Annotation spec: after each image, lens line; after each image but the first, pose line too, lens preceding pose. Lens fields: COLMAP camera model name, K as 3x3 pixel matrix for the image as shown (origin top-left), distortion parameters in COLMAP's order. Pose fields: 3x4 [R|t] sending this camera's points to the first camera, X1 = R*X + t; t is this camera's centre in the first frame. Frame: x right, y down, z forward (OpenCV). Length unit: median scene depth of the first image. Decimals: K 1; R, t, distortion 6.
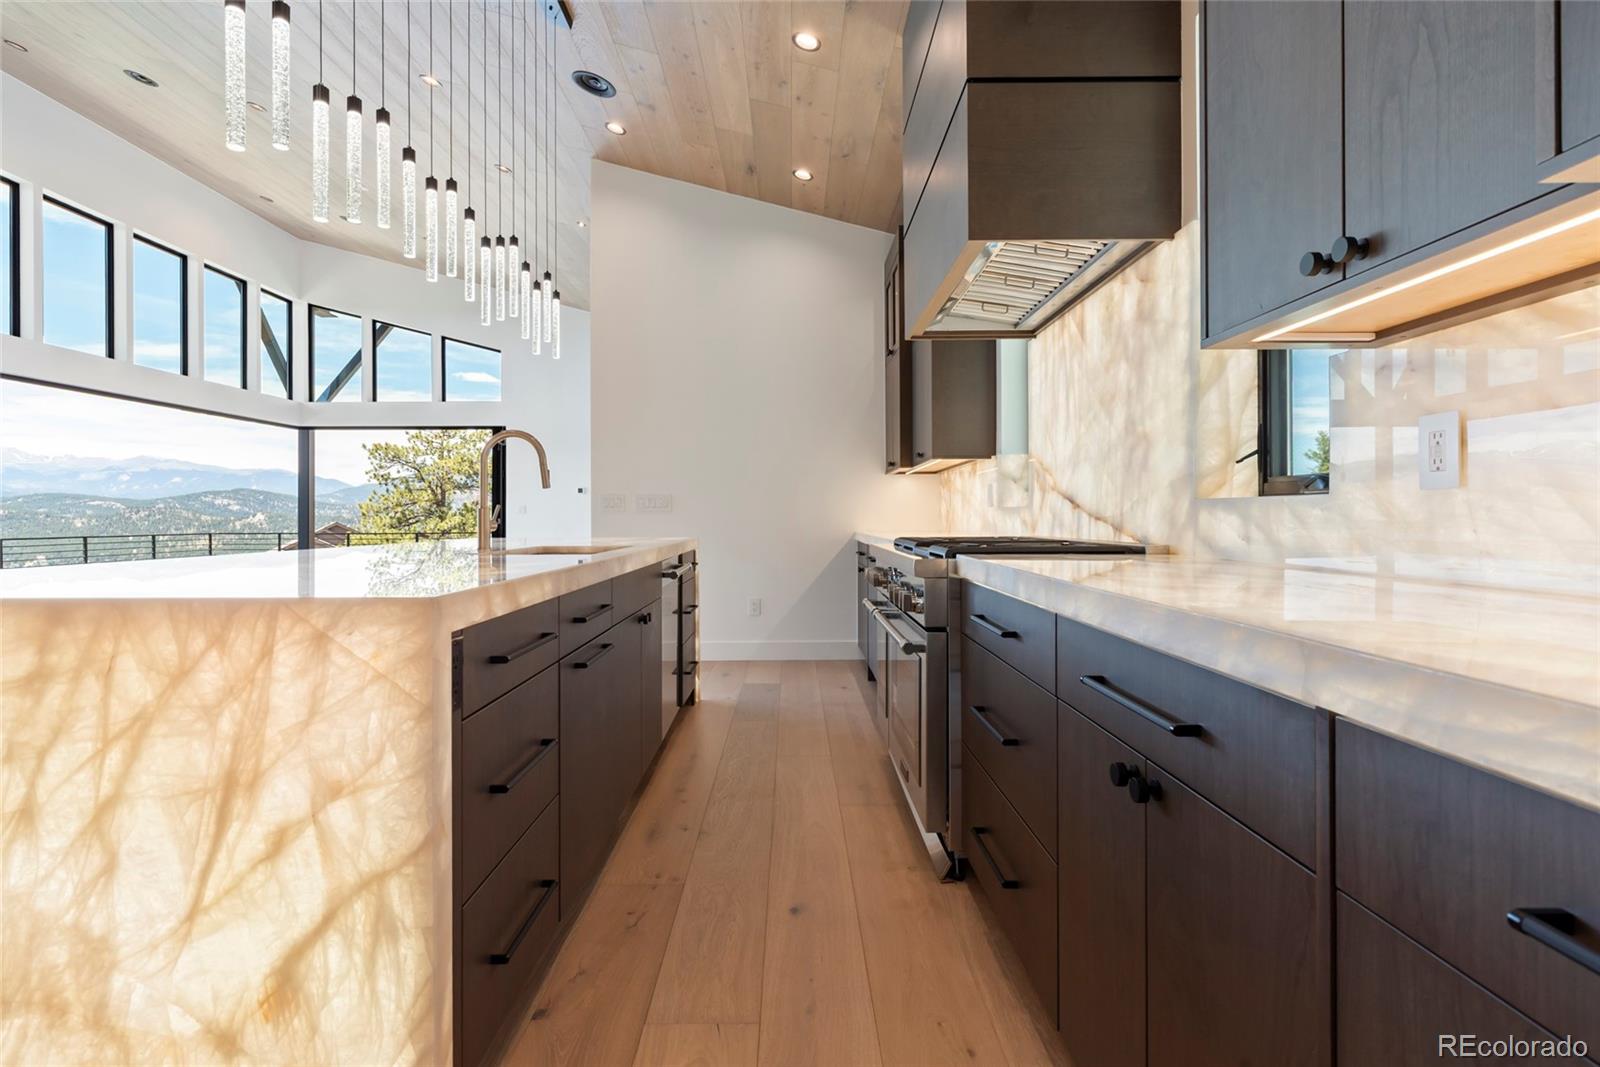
lens RADIAL K [[780.2, 0, 796.0], [0, 780.2, 518.6], [0, 0, 1]] dist [-0.000252, 0.000437]
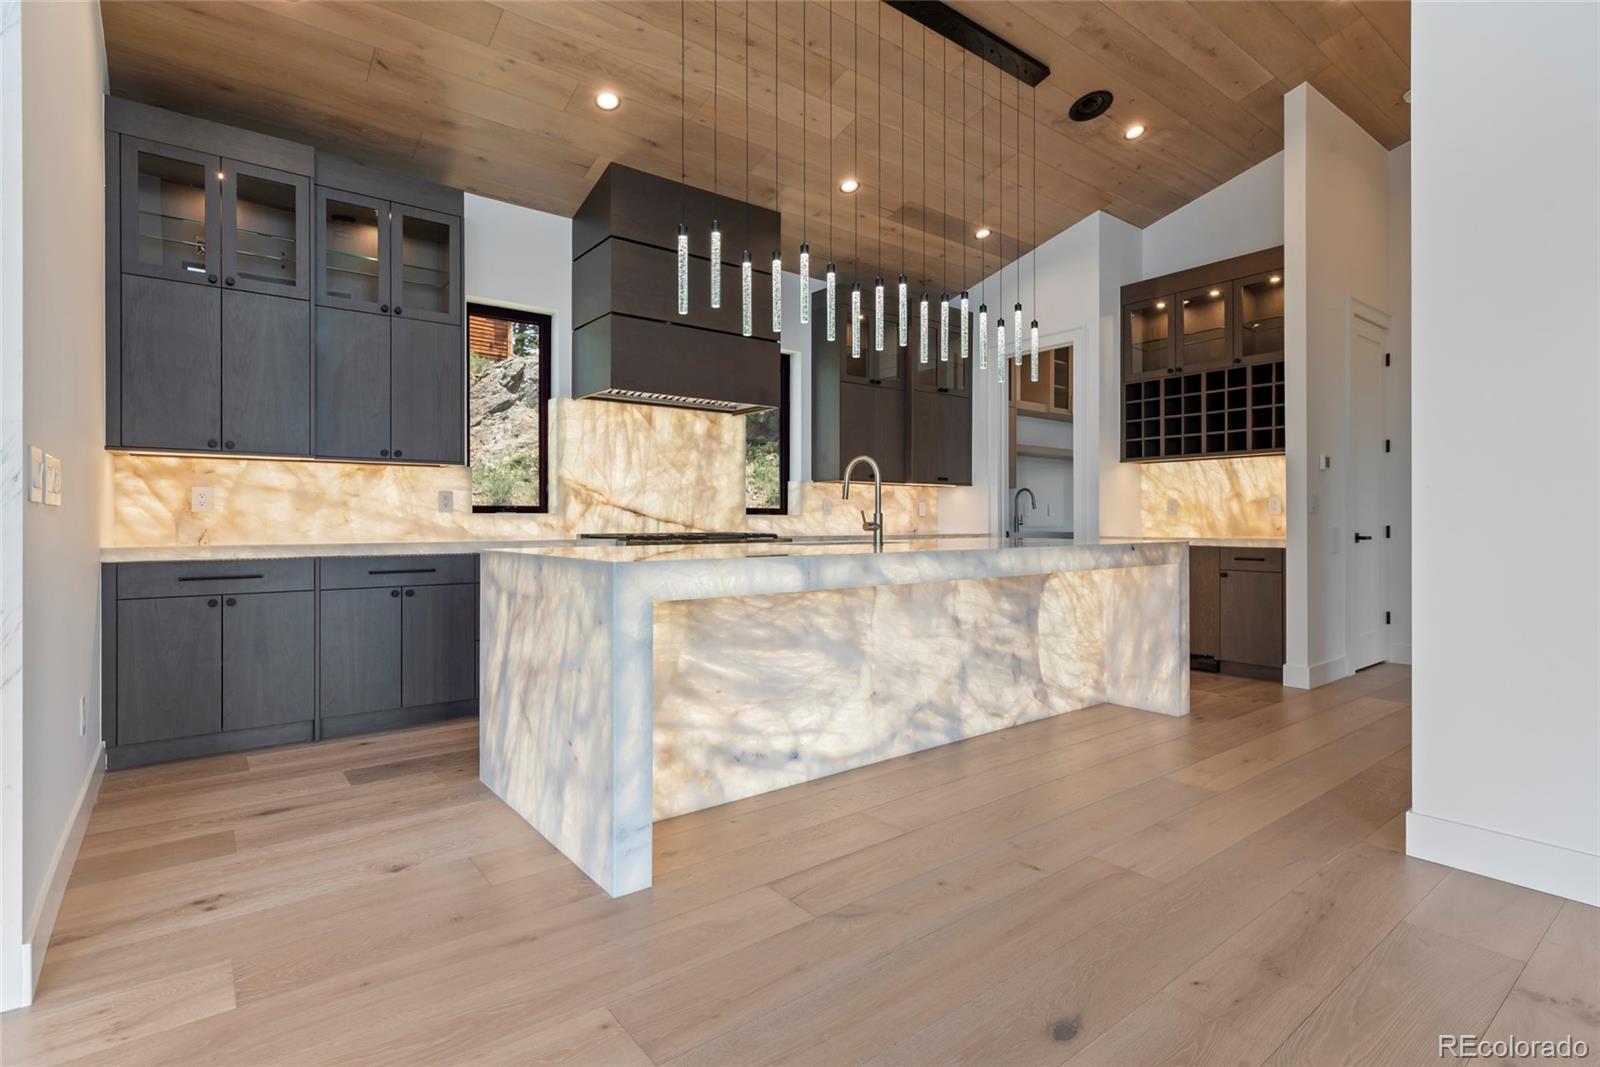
lens RADIAL K [[780.3, 0, 798.9], [0, 780.3, 523.6], [0, 0, 1]] dist [0.000701, 0.000118]
pose [[-0.612108, -0.000218, 0.790774, -3.393748], [0.003827, 0.999987, 0.003238, -0.001541], [-0.790765, 0.005008, -0.612099, 4.761002]]
